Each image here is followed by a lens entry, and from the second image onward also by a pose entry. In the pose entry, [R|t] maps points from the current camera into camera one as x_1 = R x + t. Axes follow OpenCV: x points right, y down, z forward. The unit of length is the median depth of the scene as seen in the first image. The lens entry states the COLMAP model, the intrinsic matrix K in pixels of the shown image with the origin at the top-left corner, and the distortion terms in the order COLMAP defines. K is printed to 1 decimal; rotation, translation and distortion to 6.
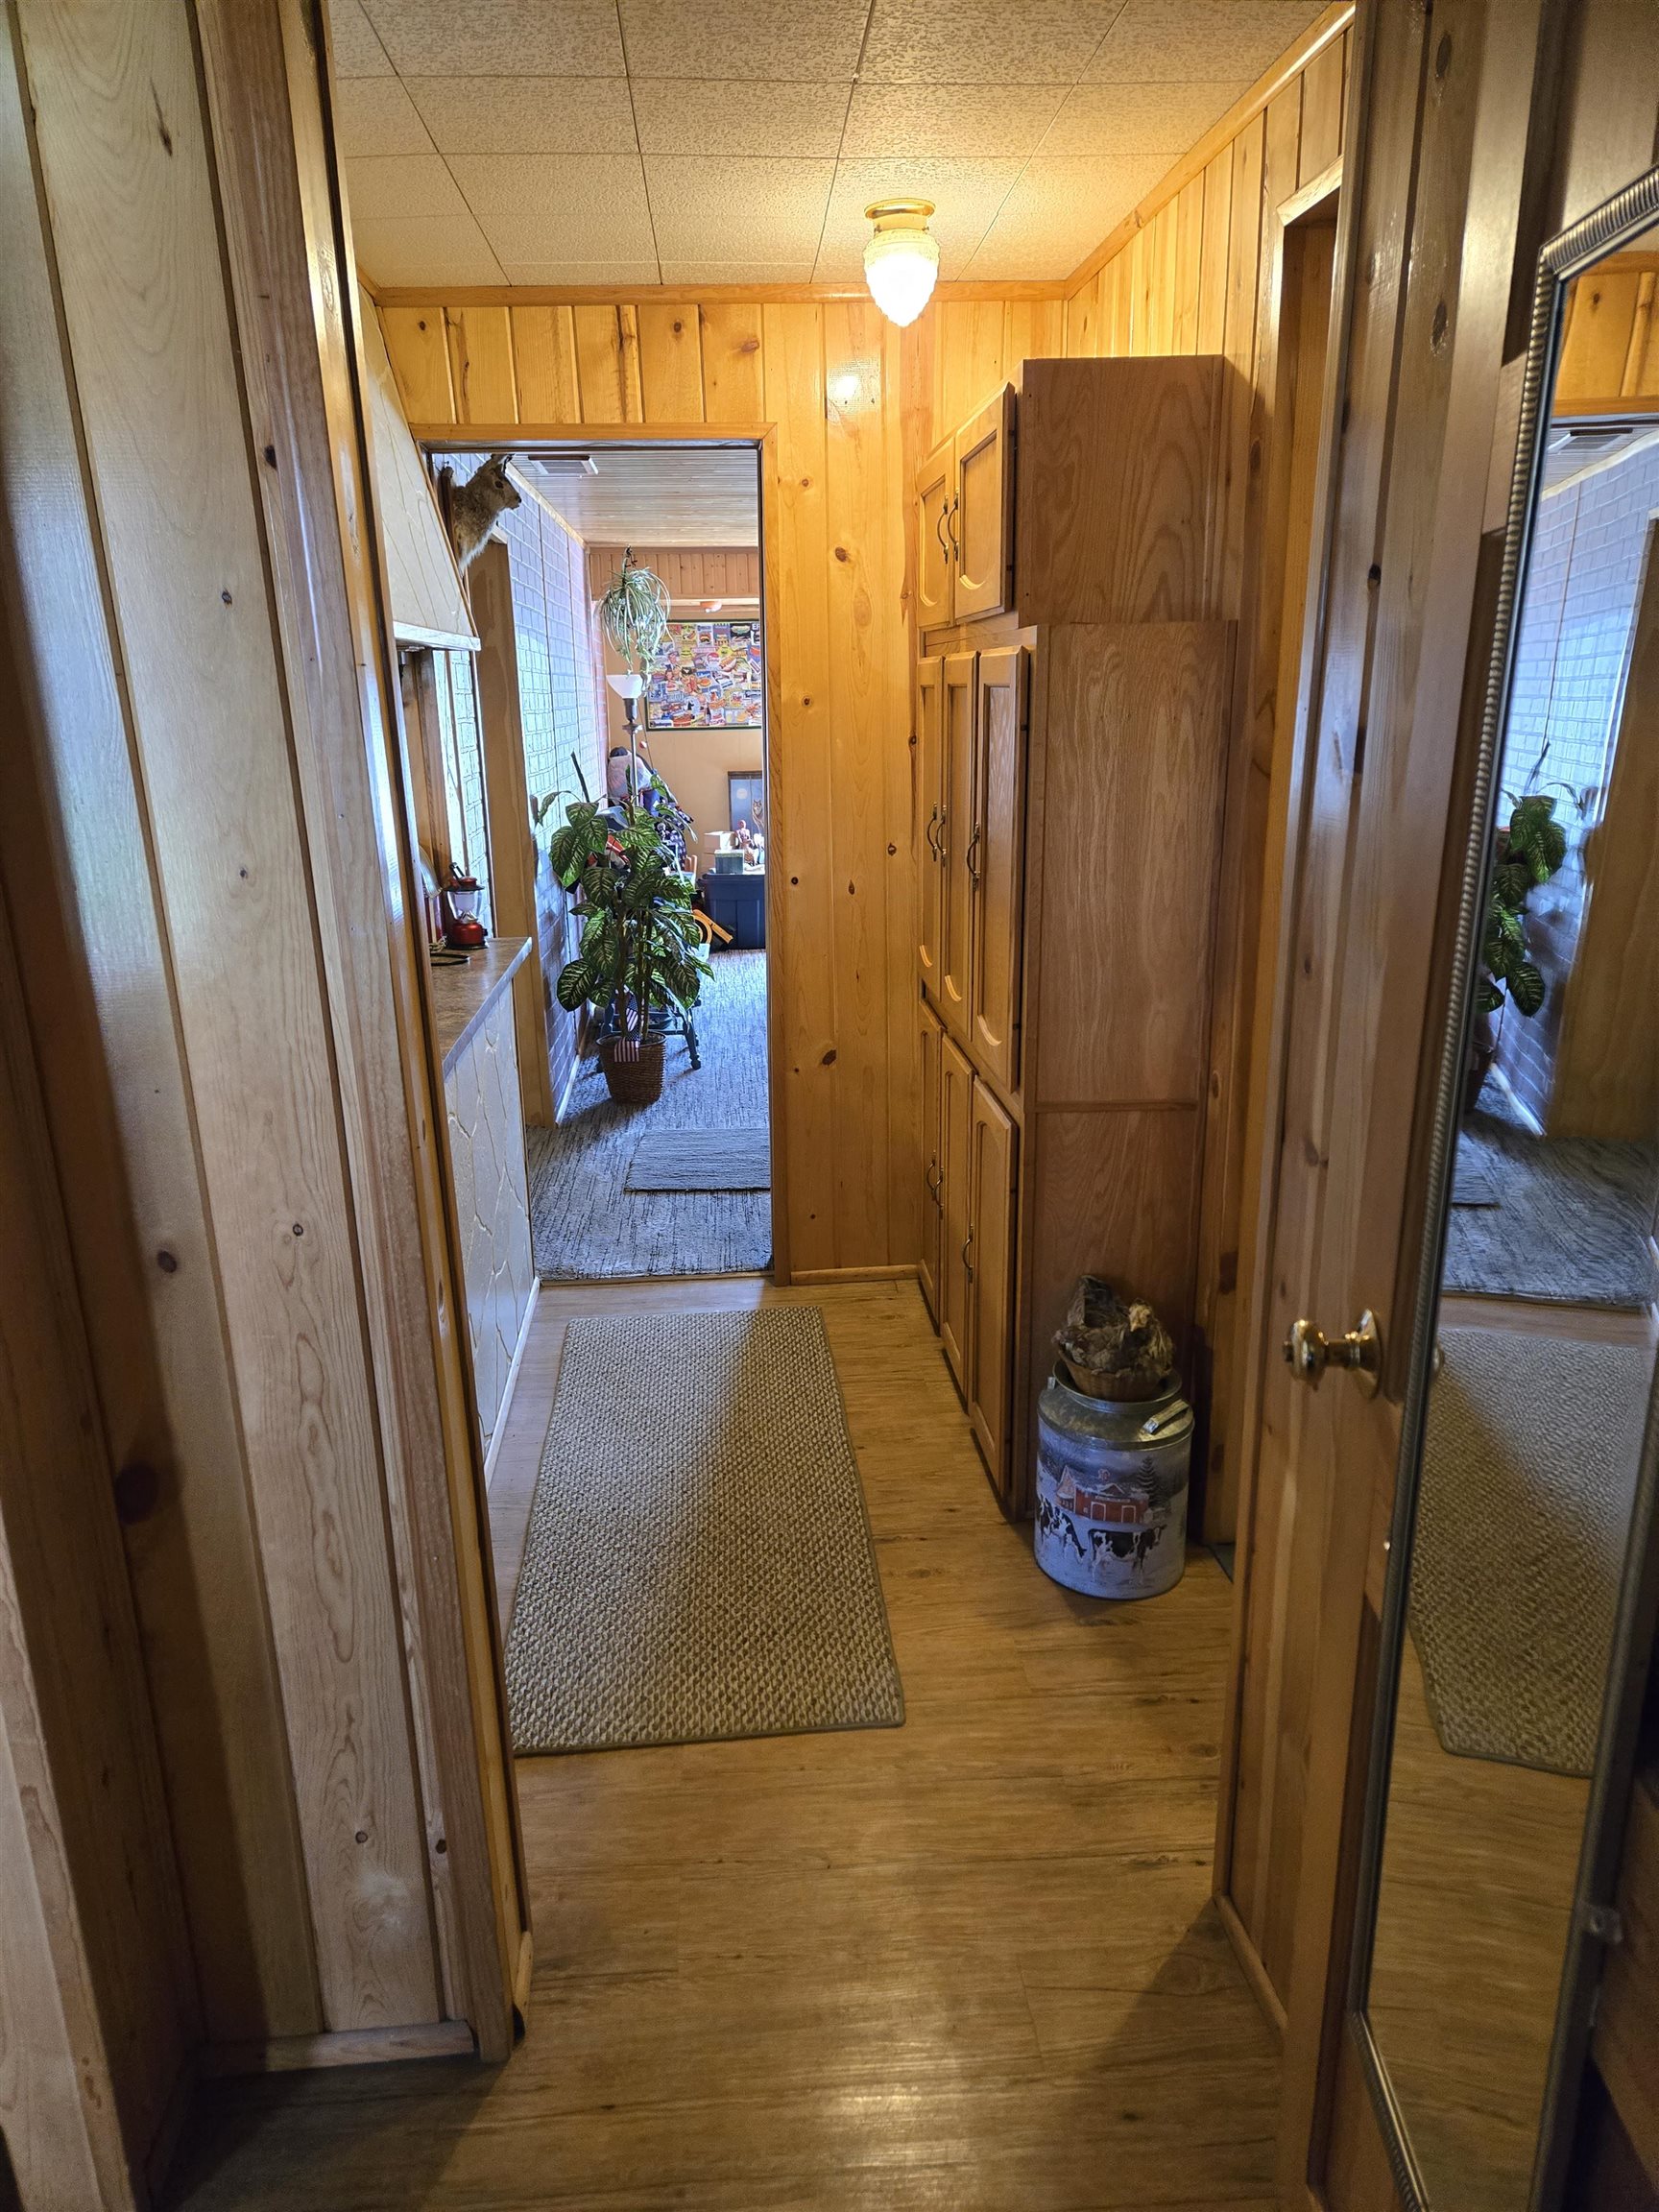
lens RADIAL K [[1470.8, 0, 814.7], [0, 1470.8, 1119.3], [0, 0, 1]] dist [0.039353, 0.001289]
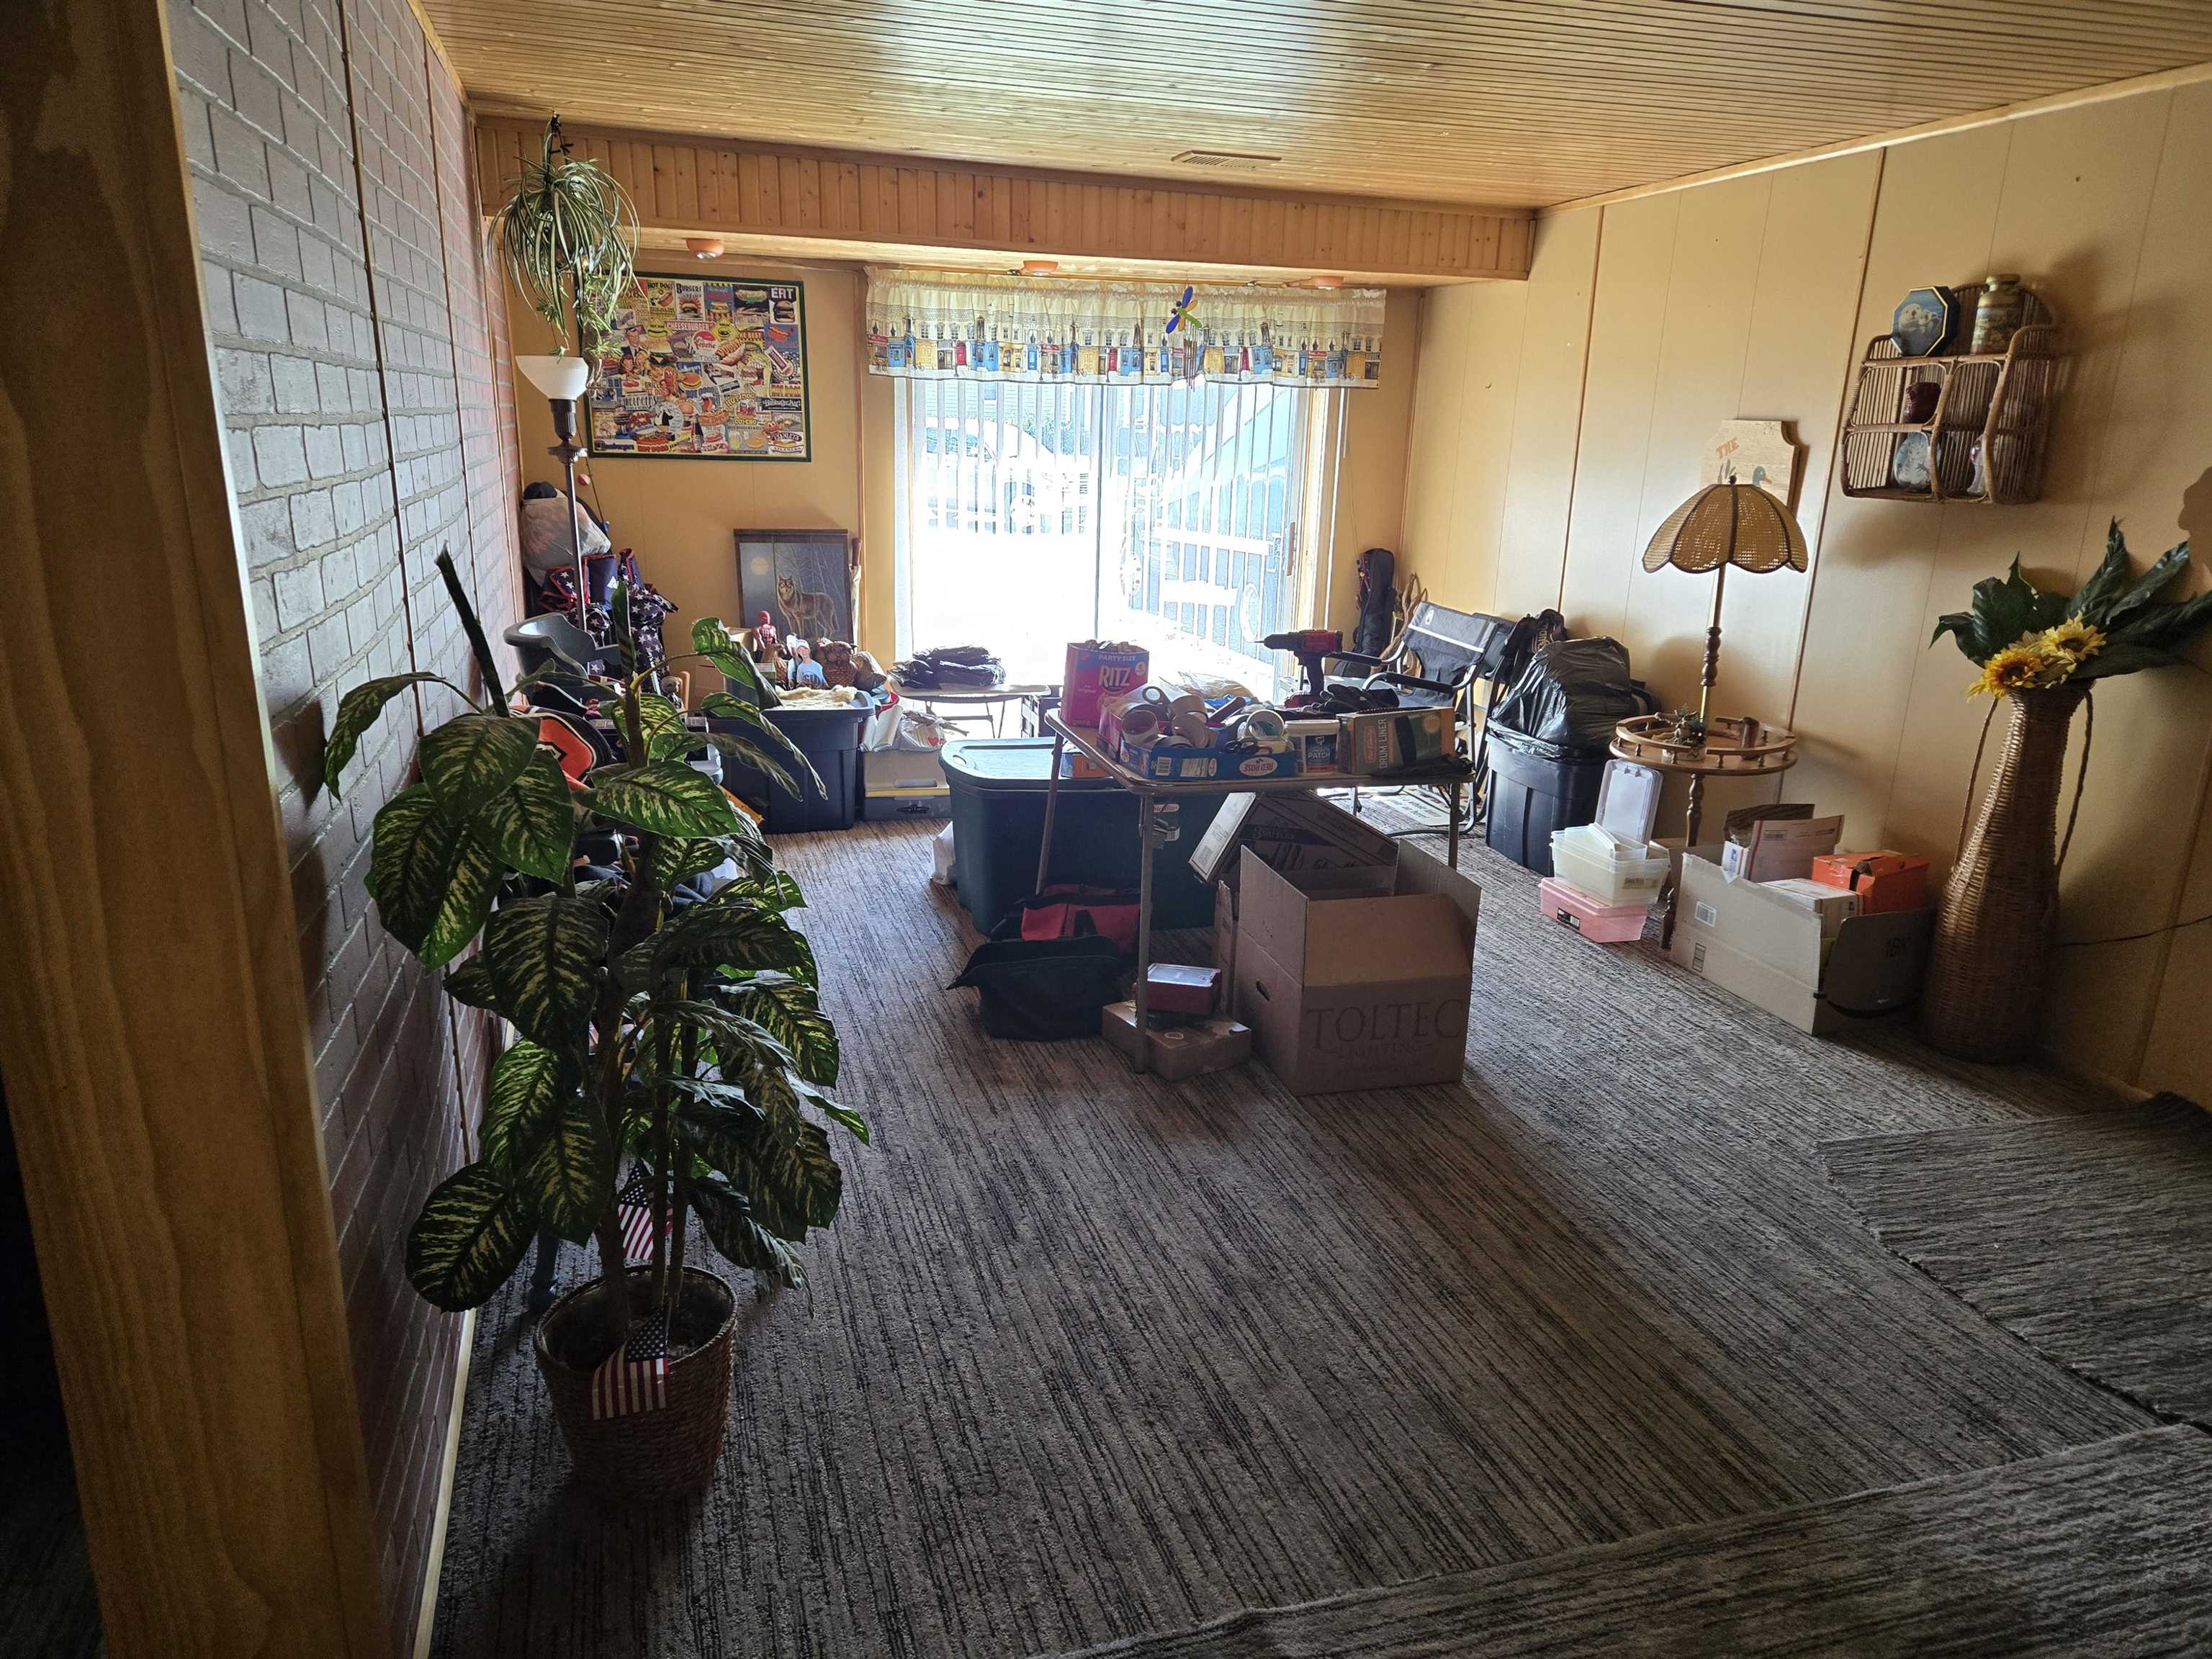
lens RADIAL K [[1470.8, 0, 1126.2], [0, 1470.8, 829.6], [0, 0, 1]] dist [0.039353, 0.001289]
pose [[0.967323, -0.025523, 0.252260, -0.063672], [0.028870, 0.999537, -0.009574, -0.109001], [-0.251899, 0.016543, 0.967612, 0.398976]]
